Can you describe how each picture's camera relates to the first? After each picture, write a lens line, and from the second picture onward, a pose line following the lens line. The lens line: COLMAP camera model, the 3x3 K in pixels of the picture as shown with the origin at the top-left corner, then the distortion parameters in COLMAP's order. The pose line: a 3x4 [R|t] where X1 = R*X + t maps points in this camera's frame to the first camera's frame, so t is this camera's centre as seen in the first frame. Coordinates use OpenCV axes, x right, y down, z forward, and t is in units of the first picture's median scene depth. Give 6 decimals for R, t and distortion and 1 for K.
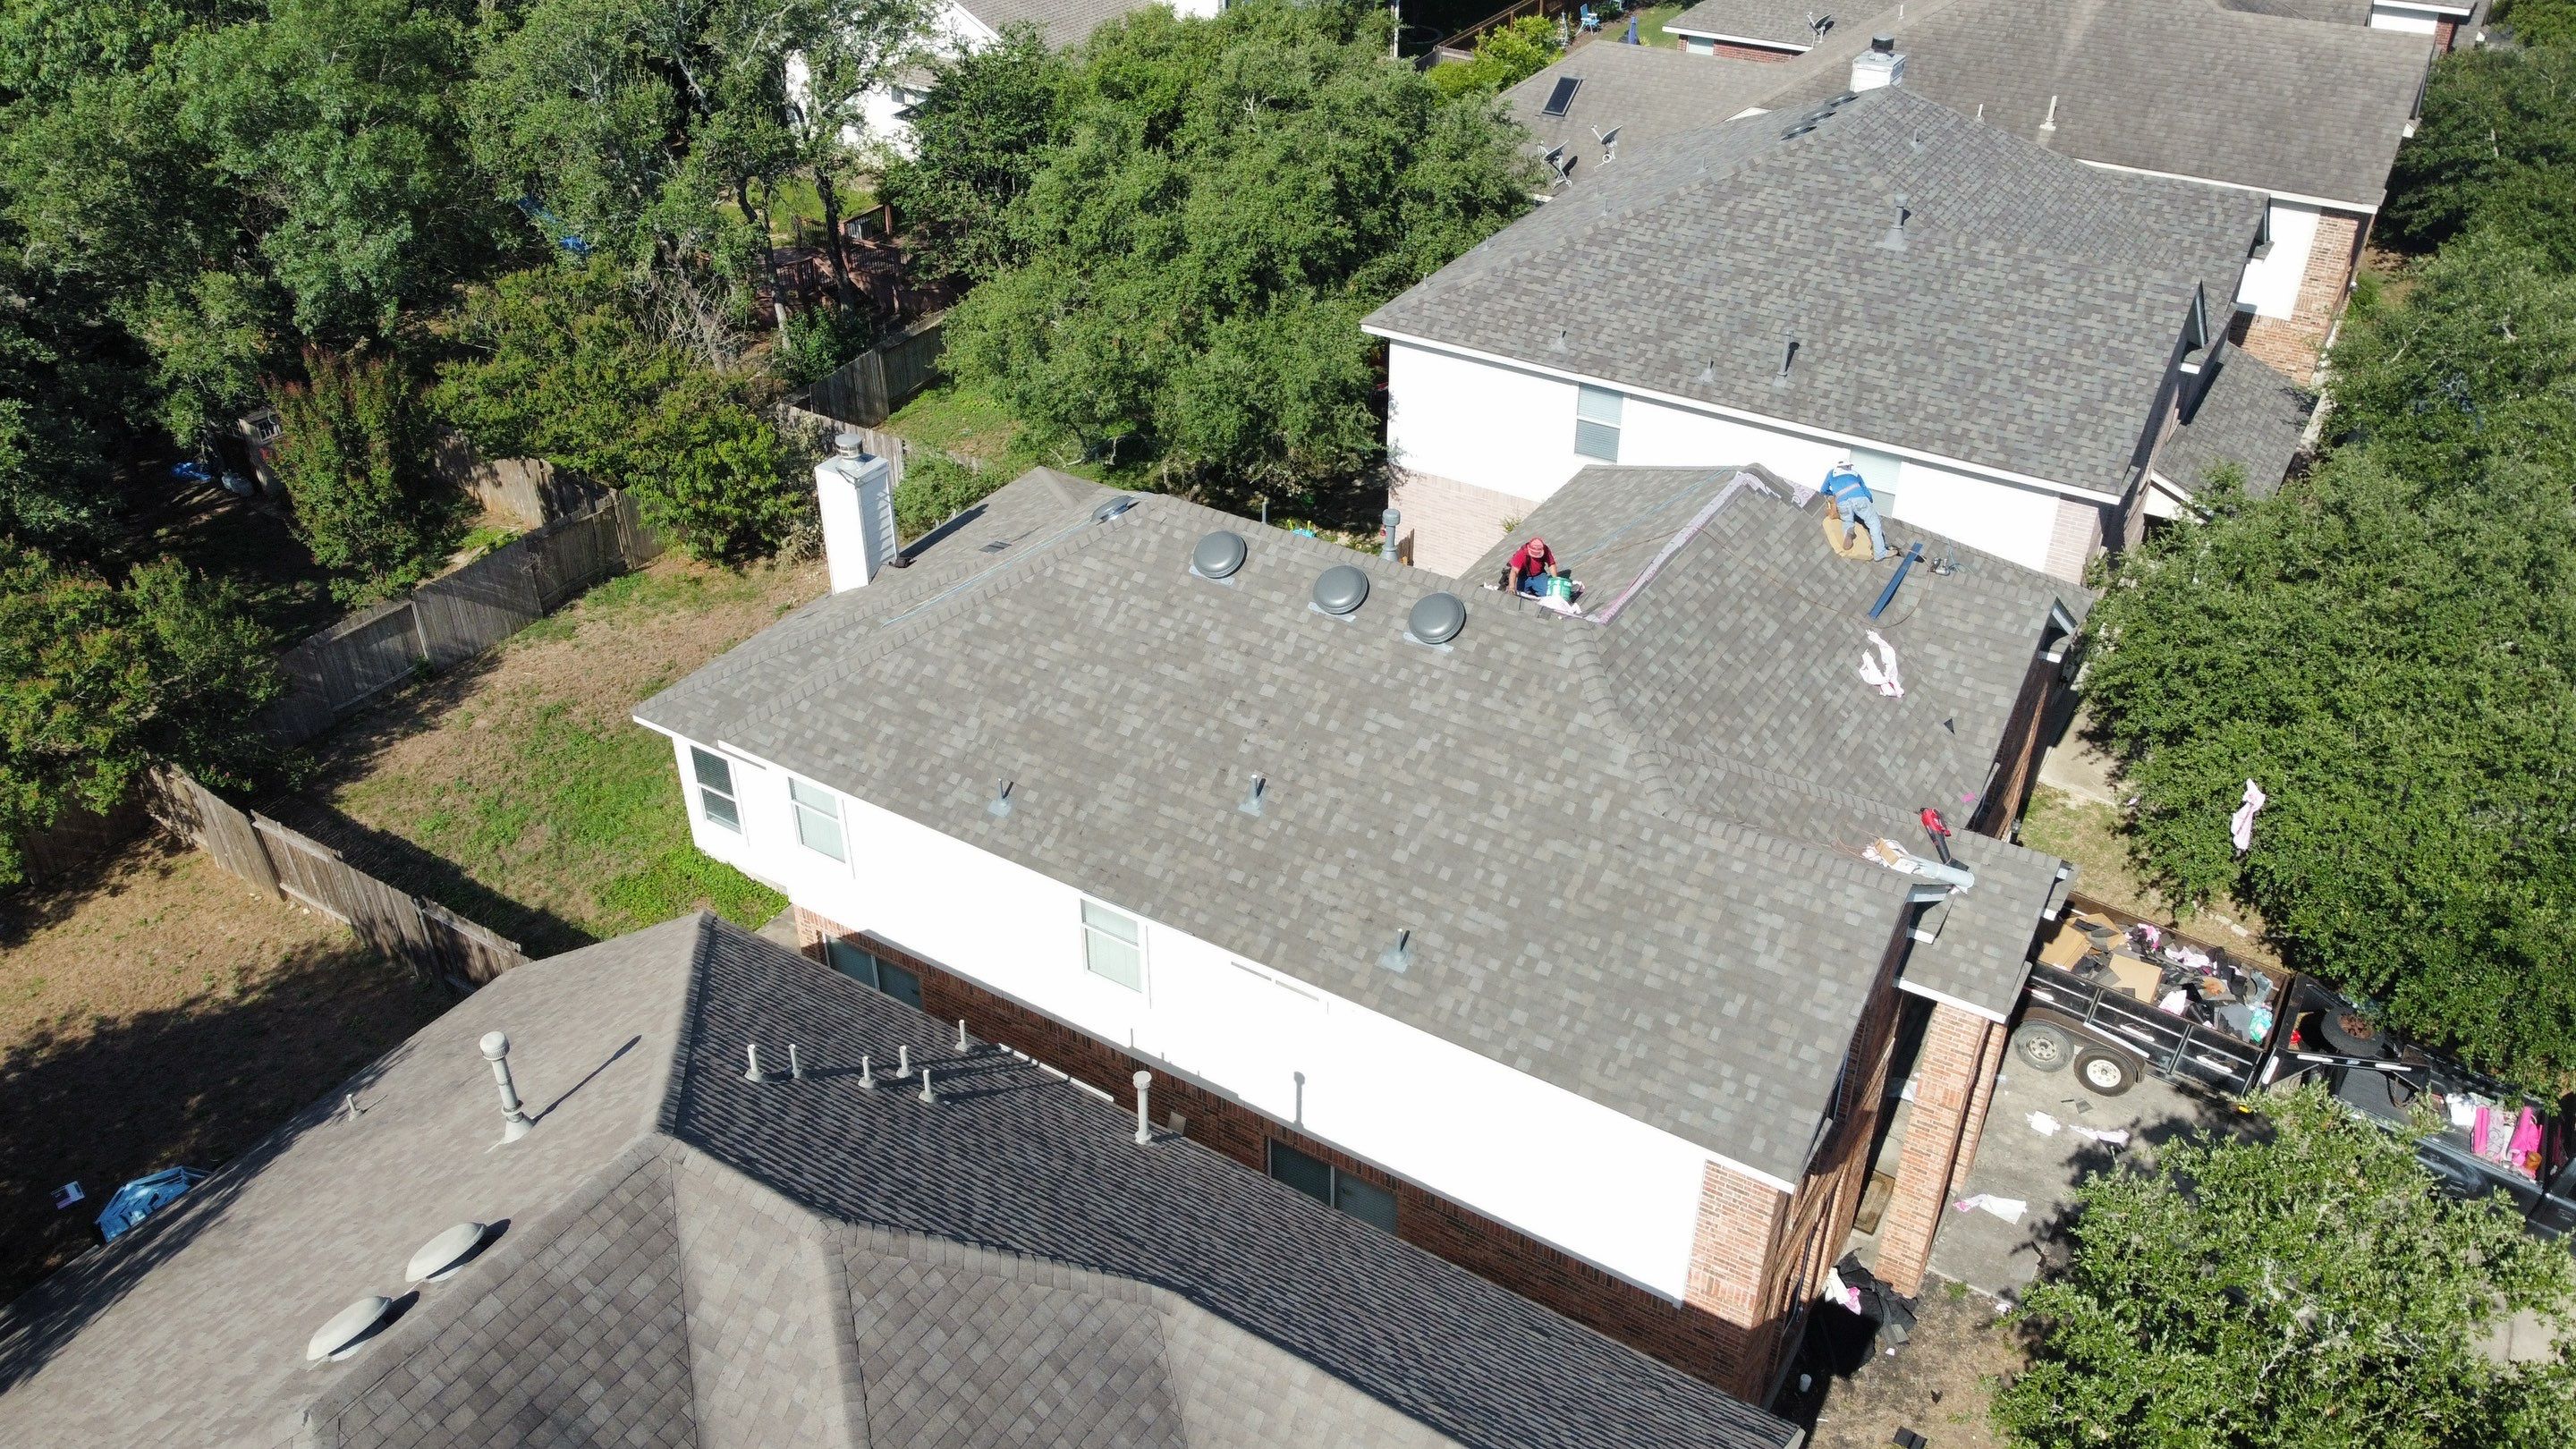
lens RADIAL K [[1939.8, 0, 1293.2], [0, 1939.8, 721.1], [0, 0, 1]] dist [0.000764, -0.011143]
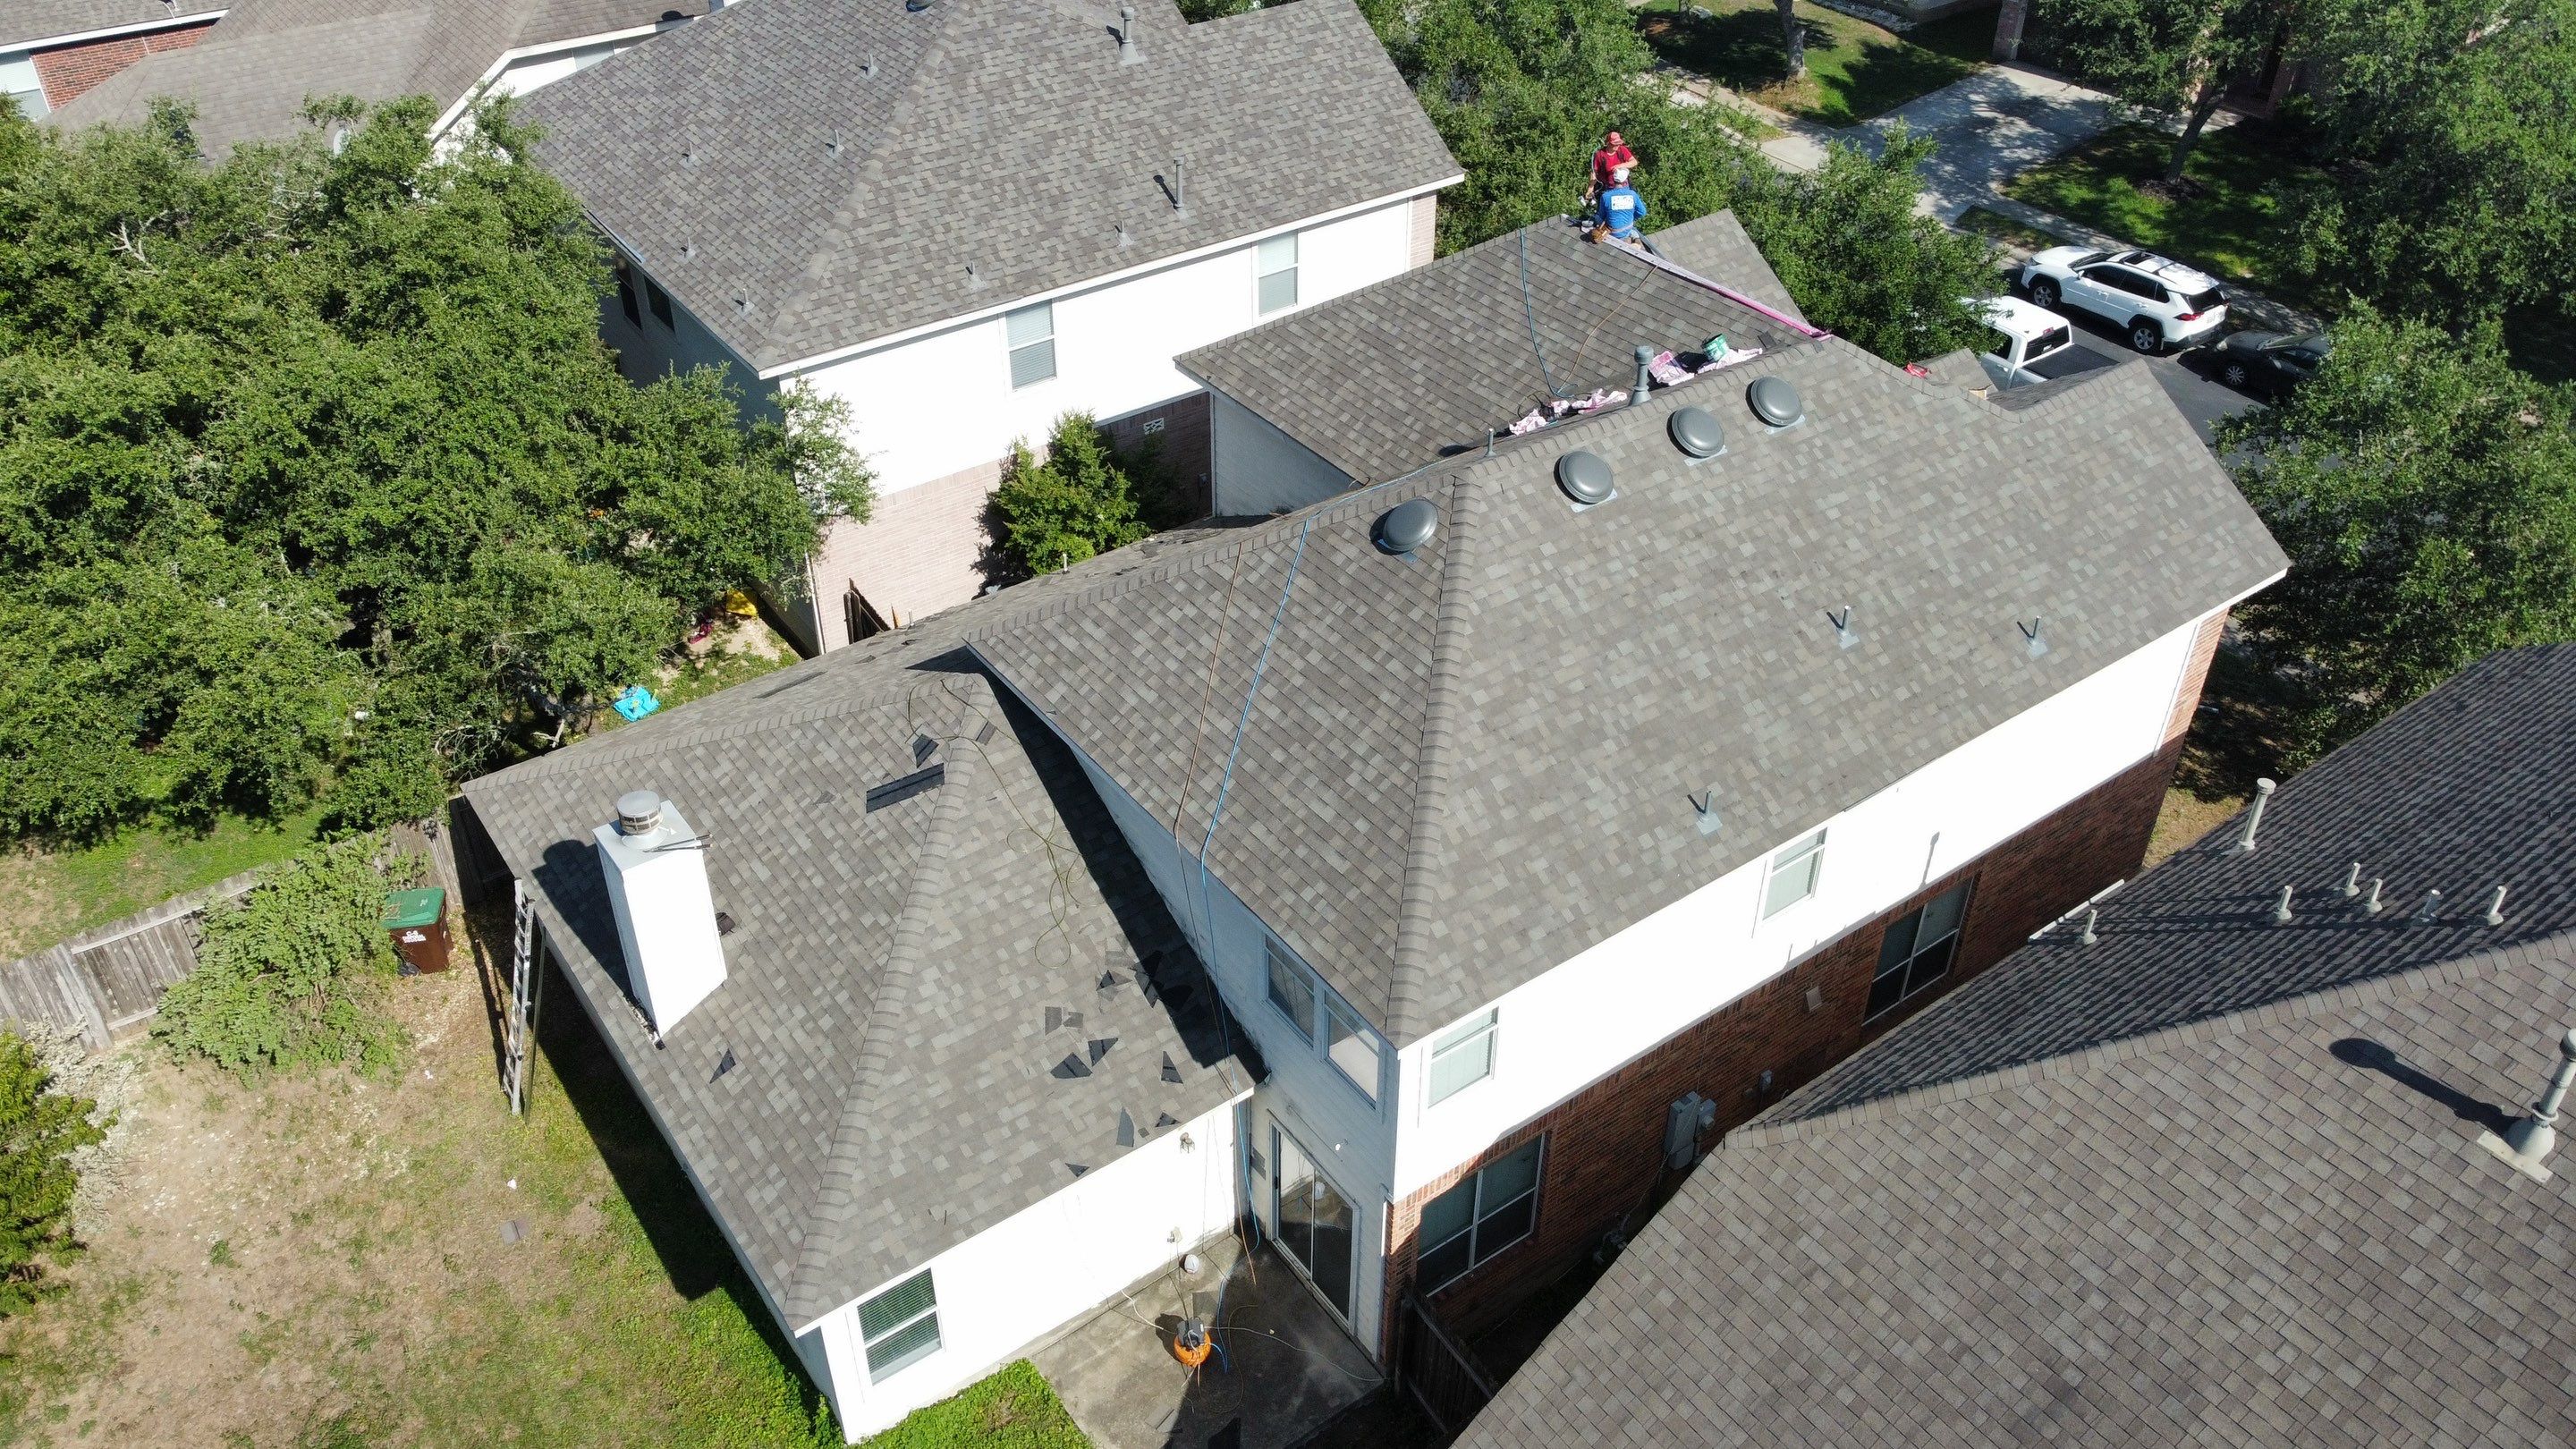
lens RADIAL K [[1939.8, 0, 1293.2], [0, 1939.8, 728.5], [0, 0, 1]] dist [0.000764, -0.011143]
pose [[0.374741, -0.549931, 0.746421, -0.841454], [0.507736, 0.795357, 0.331076, -0.367942], [-0.775740, 0.254917, 0.577273, 0.637361]]
